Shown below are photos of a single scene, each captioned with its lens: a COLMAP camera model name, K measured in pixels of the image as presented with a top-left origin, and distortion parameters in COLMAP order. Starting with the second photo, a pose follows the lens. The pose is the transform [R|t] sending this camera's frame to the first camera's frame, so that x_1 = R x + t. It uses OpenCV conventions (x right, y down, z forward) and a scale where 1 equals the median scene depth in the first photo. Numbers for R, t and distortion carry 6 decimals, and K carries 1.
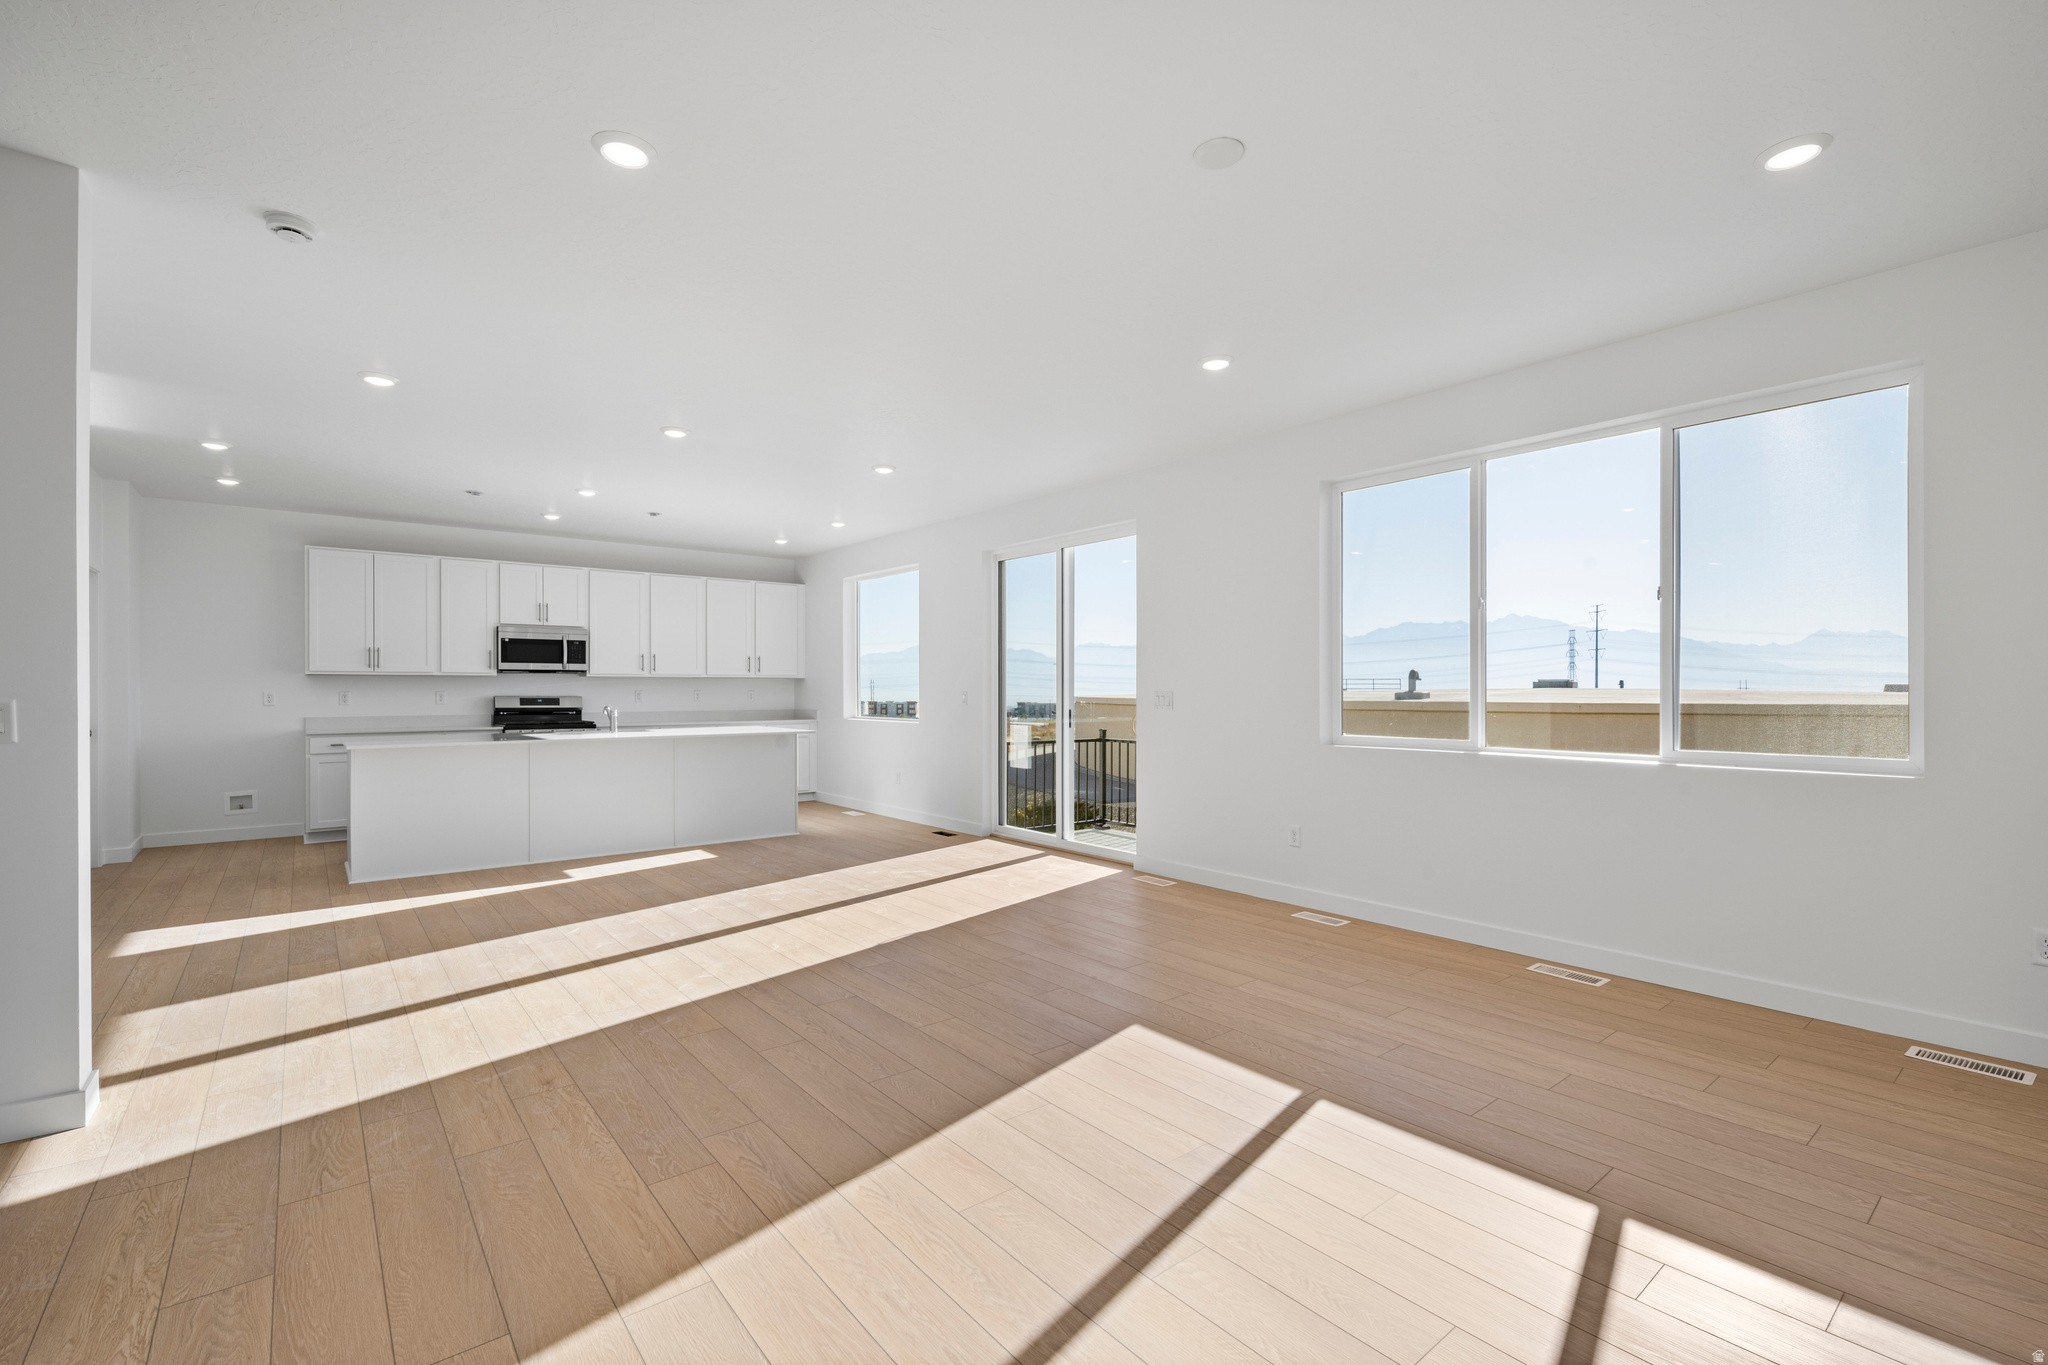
lens RADIAL K [[889.8, 0, 1027.8], [0, 889.8, 698.3], [0, 0, 1]] dist [0.004317, -0.000671]
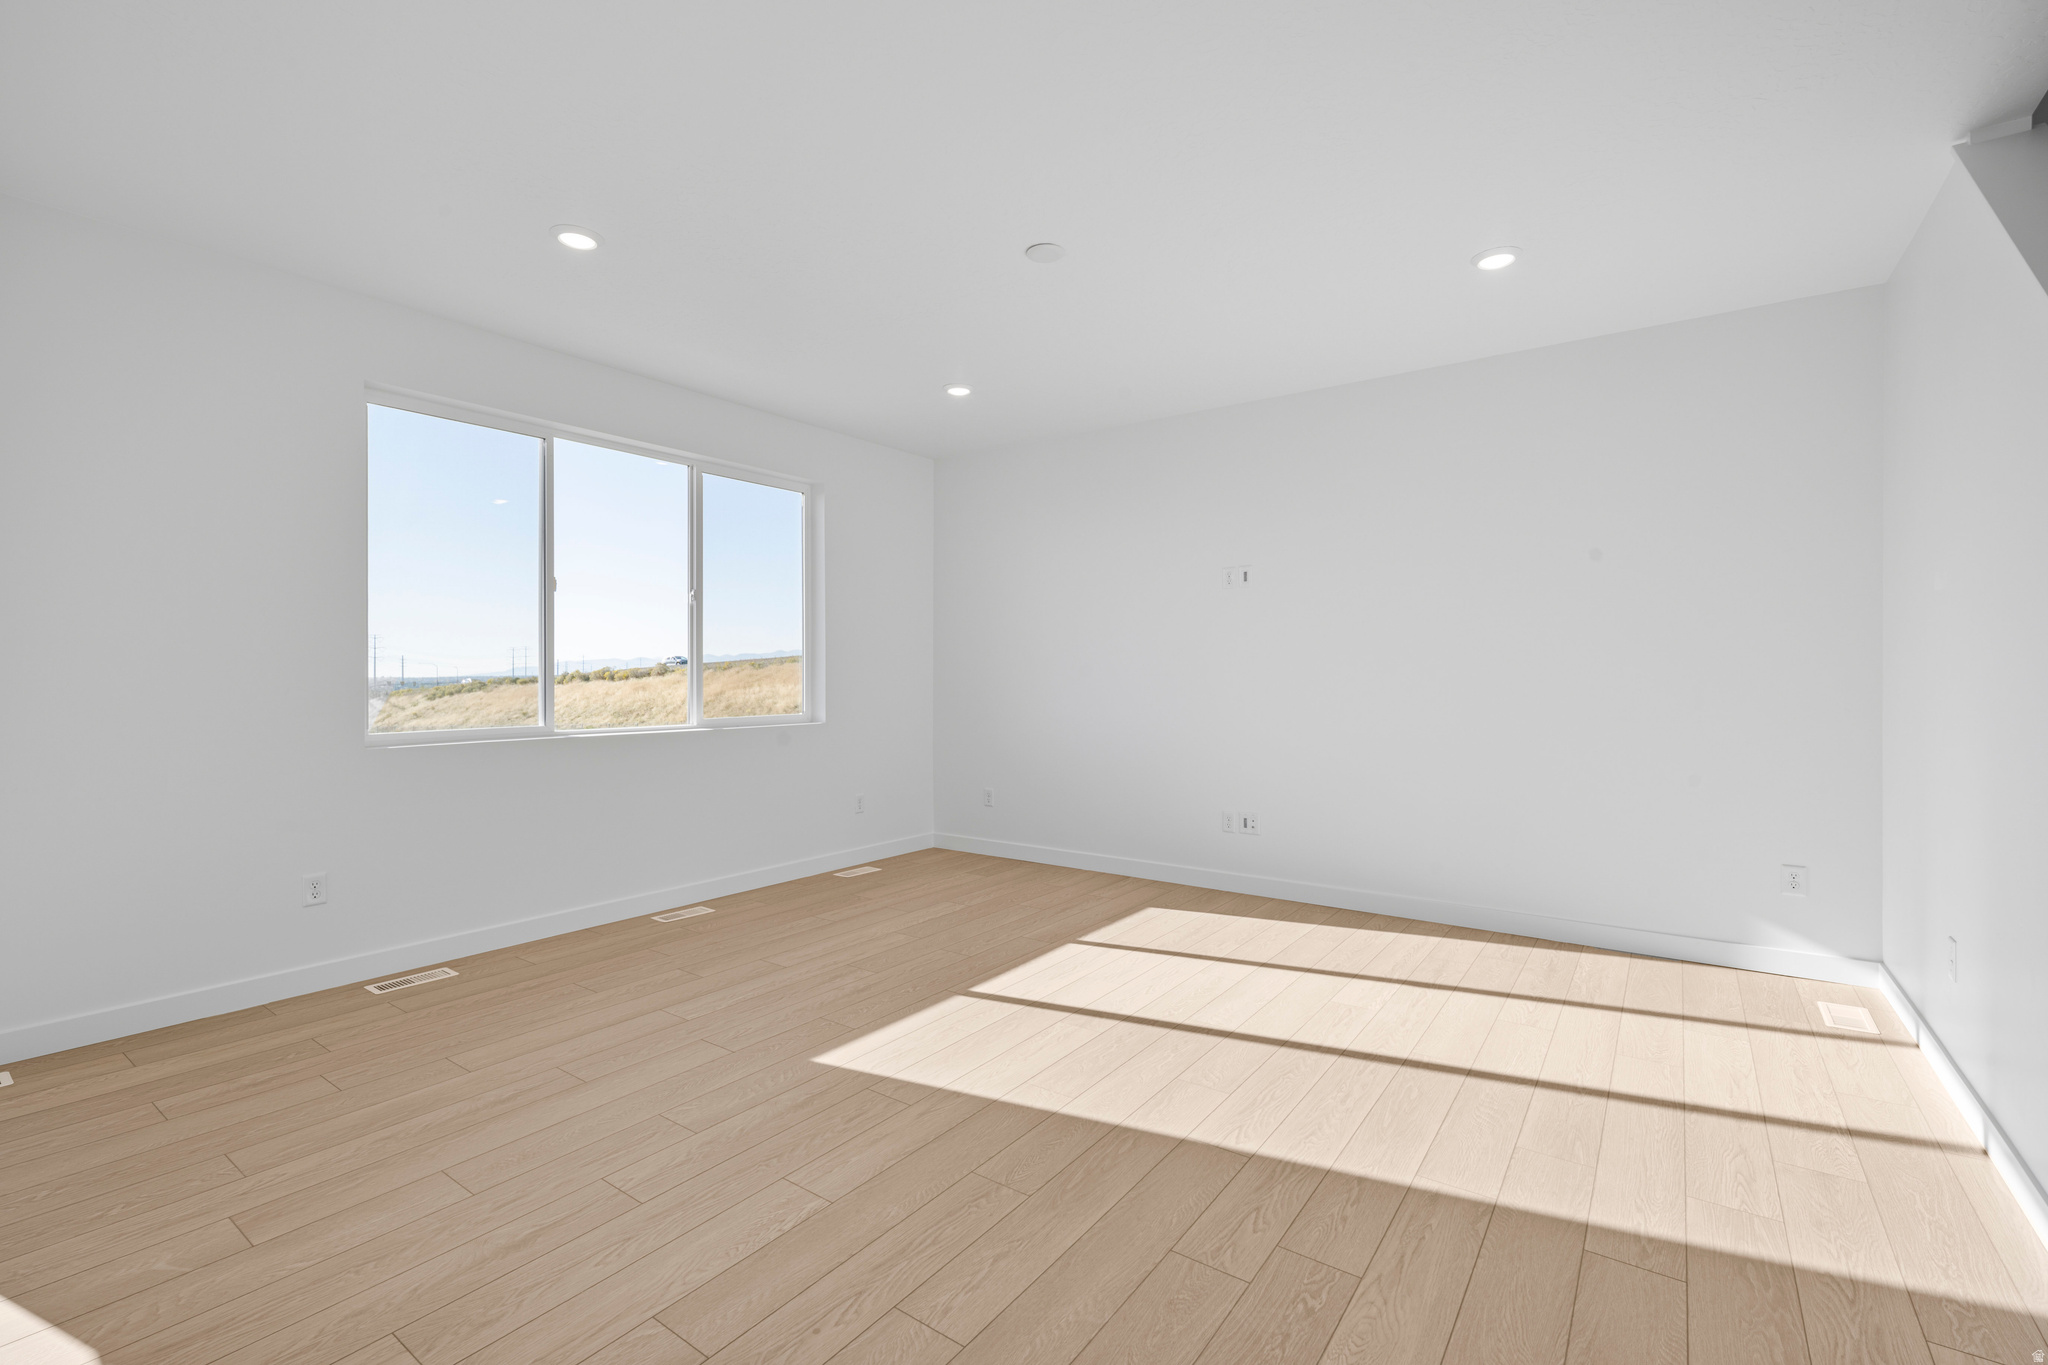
lens RADIAL K [[899.3, 0, 1025.8], [0, 899.3, 674.3], [0, 0, 1]] dist [0.003982, -0.002482]
pose [[-0.259379, 0.000351, 0.965775, -0.329567], [0.010050, 0.999947, 0.002336, -0.002583], [-0.965723, 0.010312, -0.259369, 0.434158]]
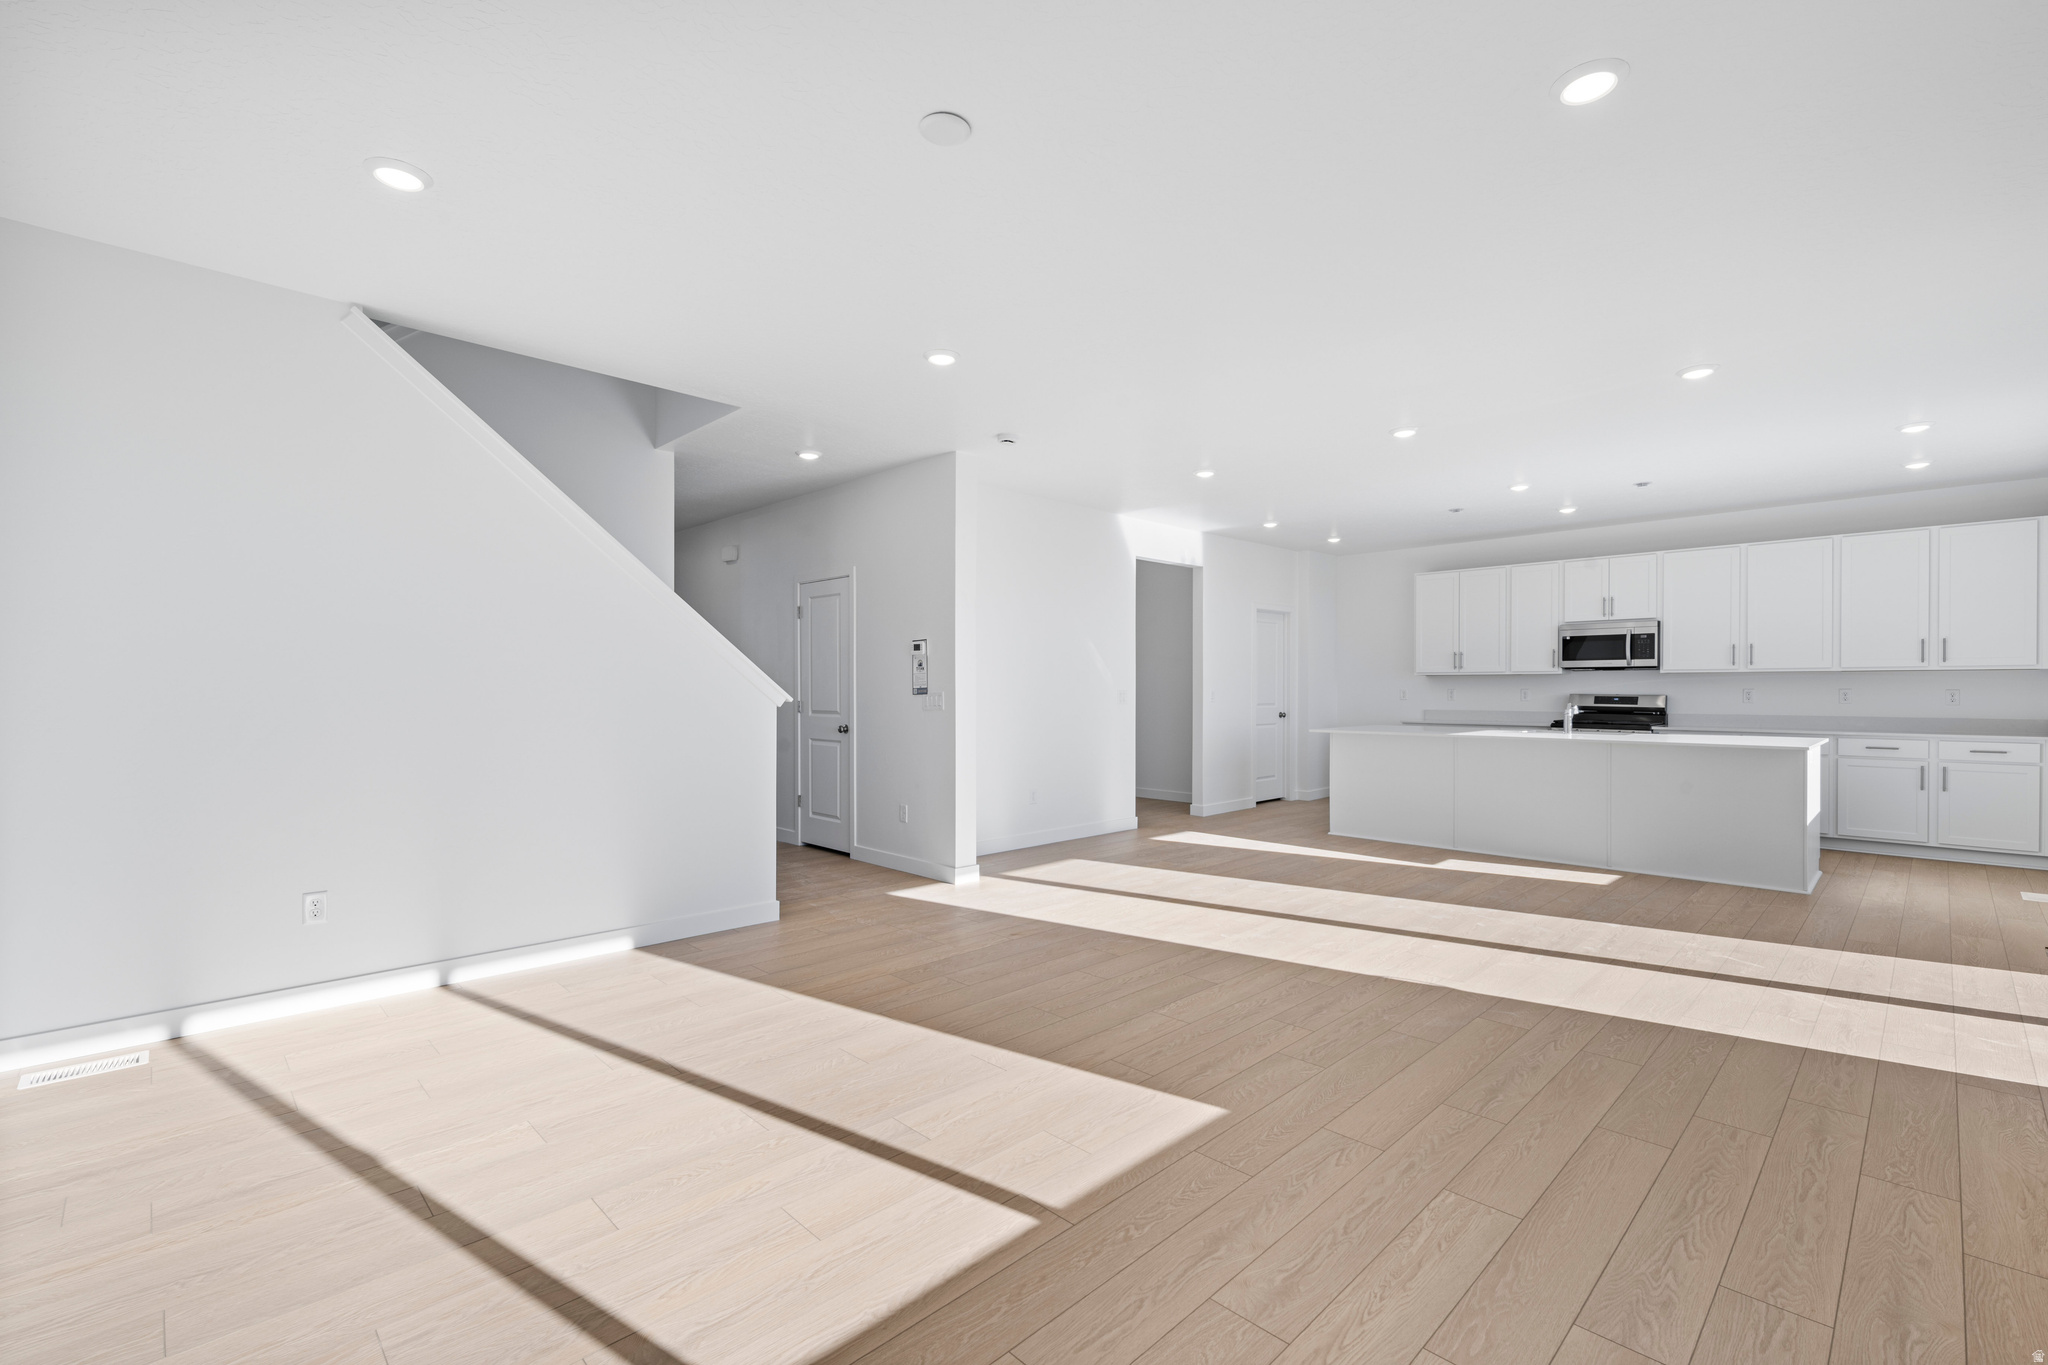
lens RADIAL K [[889.8, 0, 1027.8], [0, 889.8, 698.3], [0, 0, 1]] dist [0.004317, -0.000671]
pose [[0.095081, 0.012116, -0.995396, 0.378488], [-0.009998, 0.999887, 0.011216, -0.003040], [0.995419, 0.008885, 0.095192, 0.317145]]
